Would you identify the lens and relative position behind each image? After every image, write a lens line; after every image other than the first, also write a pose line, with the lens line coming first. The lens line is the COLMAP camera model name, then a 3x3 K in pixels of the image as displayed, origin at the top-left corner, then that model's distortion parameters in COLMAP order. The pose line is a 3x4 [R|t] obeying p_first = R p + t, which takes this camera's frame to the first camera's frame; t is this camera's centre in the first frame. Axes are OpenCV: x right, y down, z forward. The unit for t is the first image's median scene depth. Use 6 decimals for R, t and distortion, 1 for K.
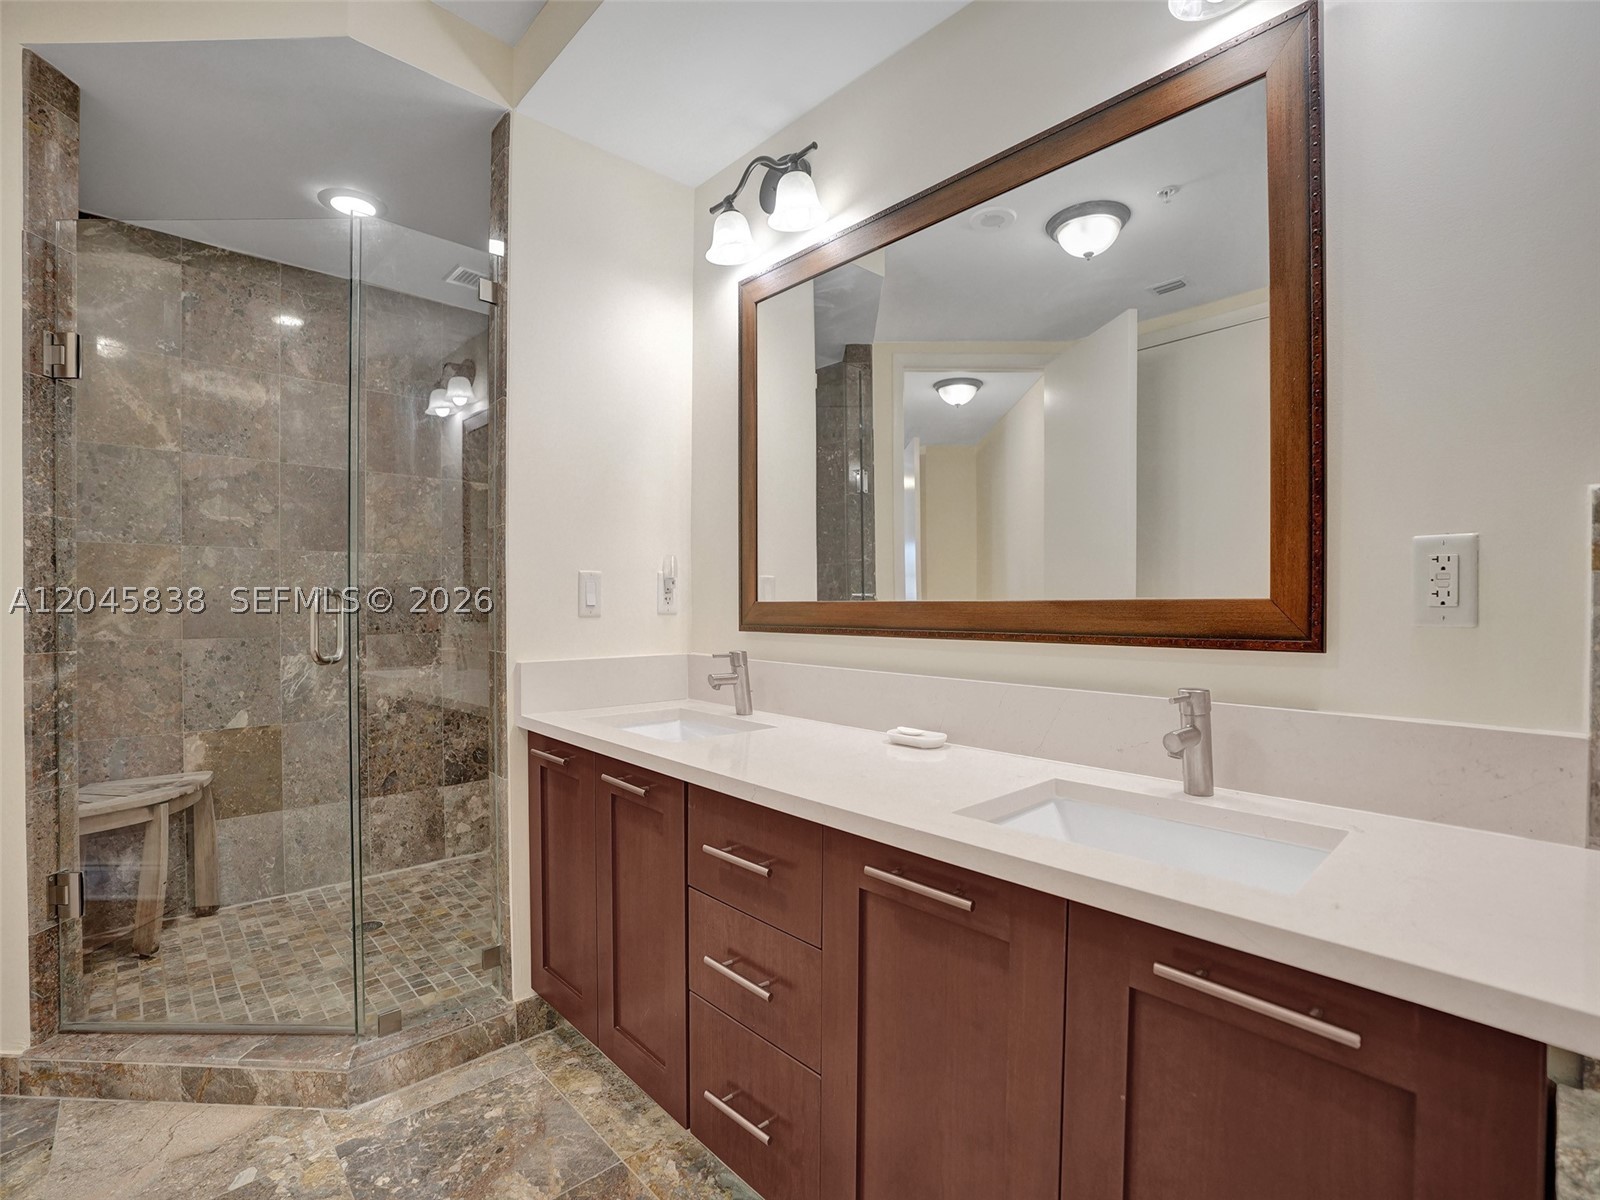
lens RADIAL K [[737.4, 0, 794.9], [0, 737.4, 608.0], [0, 0, 1]] dist [-0.048350, 0.014394]
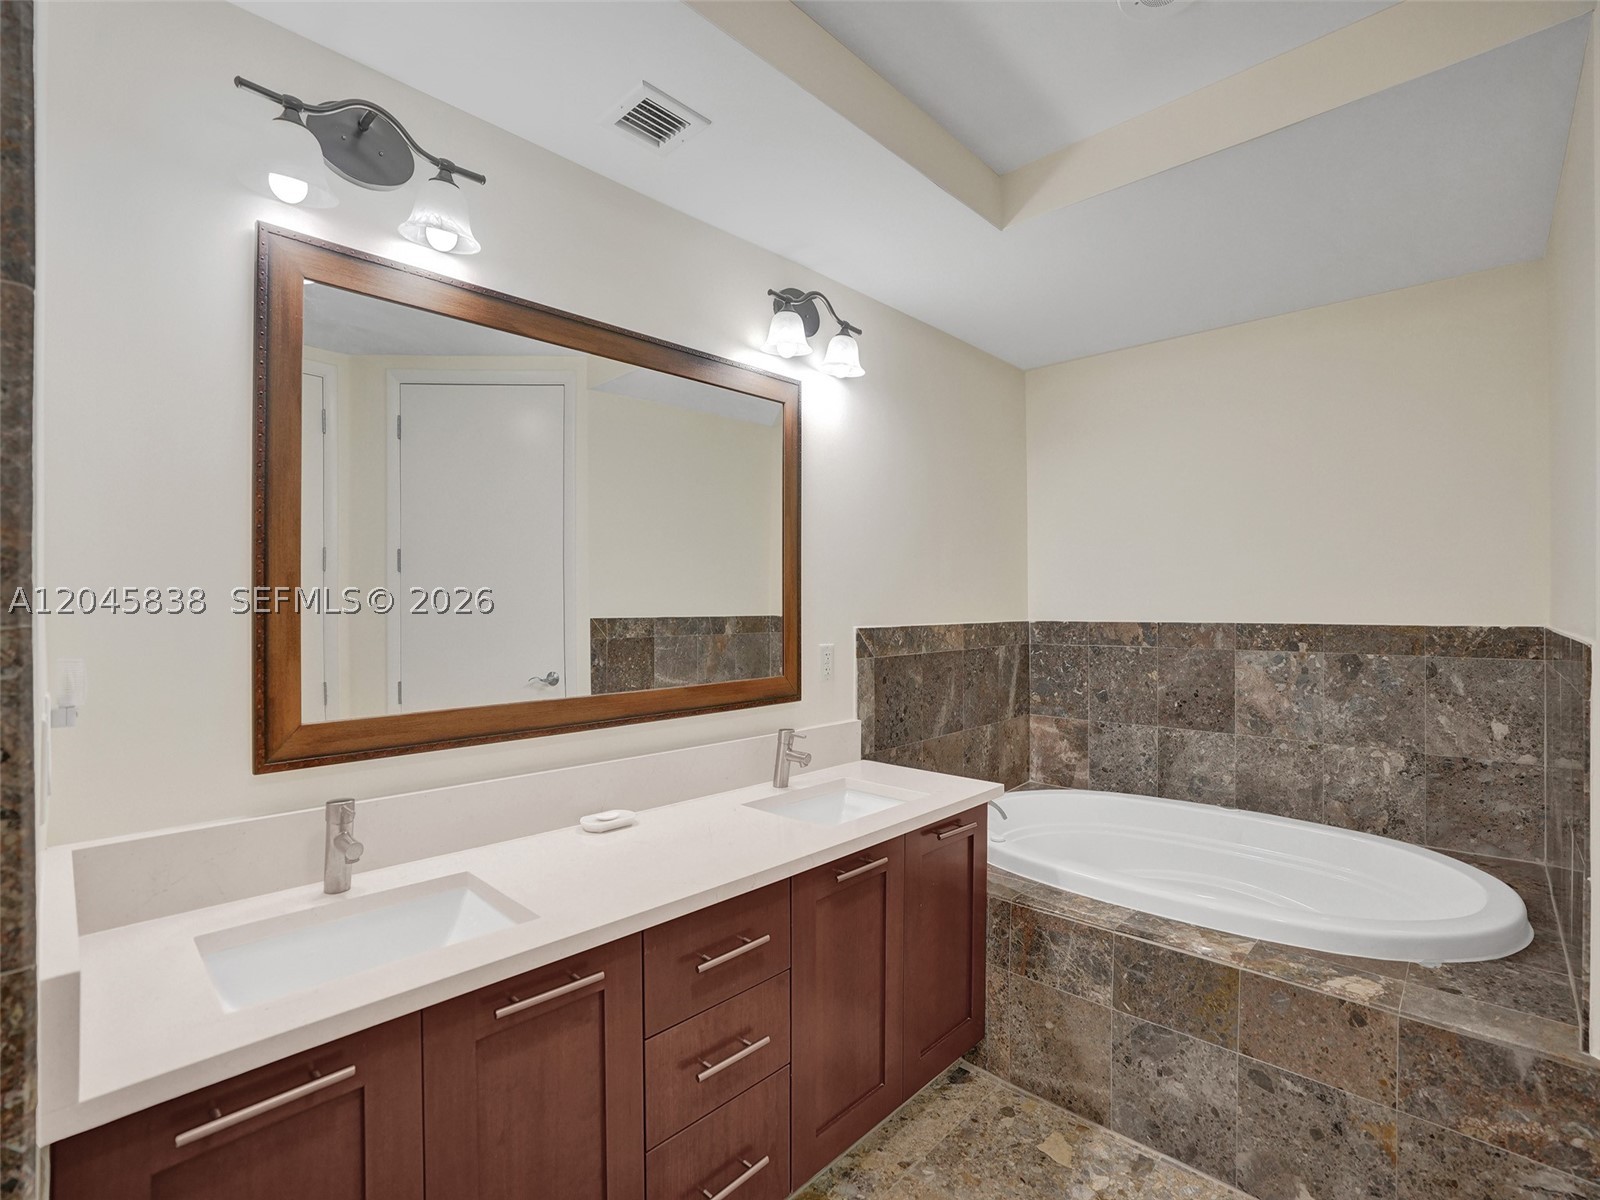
lens RADIAL K [[737.4, 0, 795.1], [0, 737.4, 597.2], [0, 0, 1]] dist [-0.048350, 0.014394]
pose [[-0.038135, 0.005240, 0.999259, -0.966514], [0.004278, 0.999978, -0.005081, -0.156951], [-0.999263, 0.004081, -0.038156, 0.762752]]
